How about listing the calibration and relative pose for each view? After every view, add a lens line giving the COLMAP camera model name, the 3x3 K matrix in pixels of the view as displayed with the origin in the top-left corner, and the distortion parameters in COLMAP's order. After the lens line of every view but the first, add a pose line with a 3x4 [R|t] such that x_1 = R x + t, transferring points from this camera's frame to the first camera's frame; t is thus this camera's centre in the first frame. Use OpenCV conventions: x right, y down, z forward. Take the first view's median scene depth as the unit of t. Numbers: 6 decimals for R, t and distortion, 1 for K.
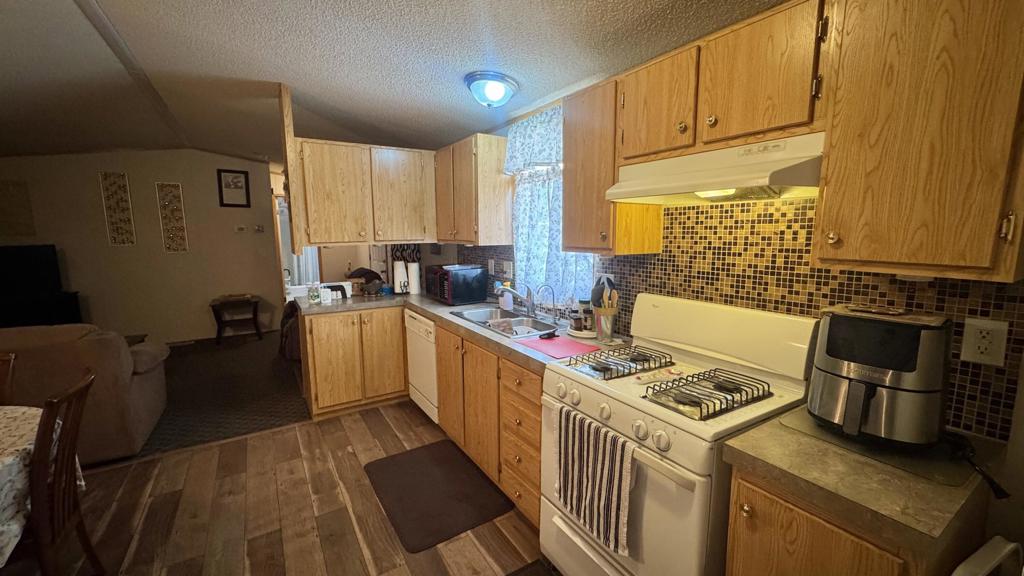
lens RADIAL K [[409.1, 0, 512.0], [0, 409.1, 288.0], [0, 0, 1]] dist [-0.000188, -0.000363]
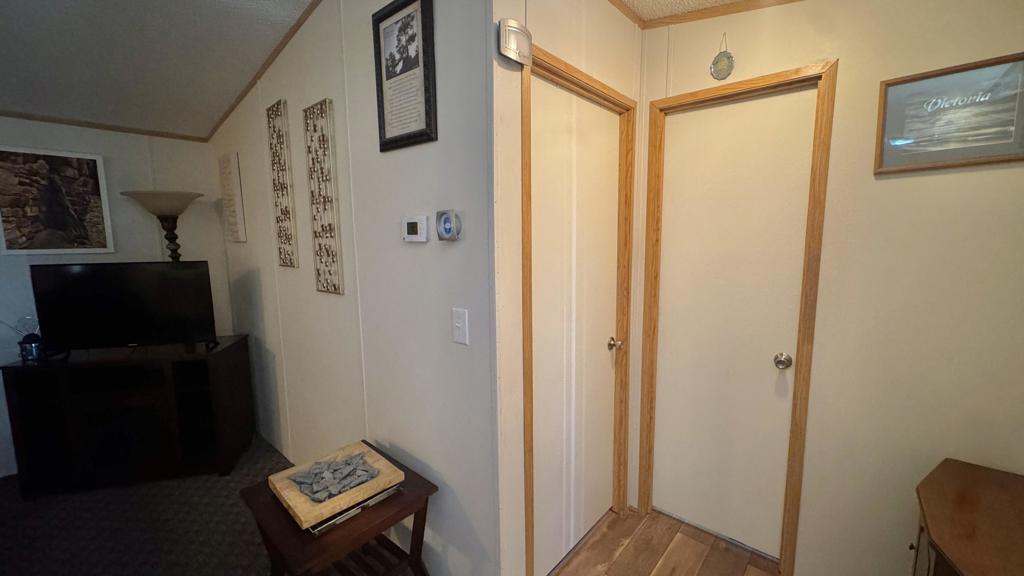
lens RADIAL K [[409.1, 0, 512.0], [0, 409.1, 288.0], [0, 0, 1]] dist [-0.000188, -0.000363]
pose [[0.280664, 0.127577, -0.951290, -0.798928], [-0.126553, 0.987392, 0.095081, -0.287453], [0.951426, 0.093703, 0.293270, 2.038450]]
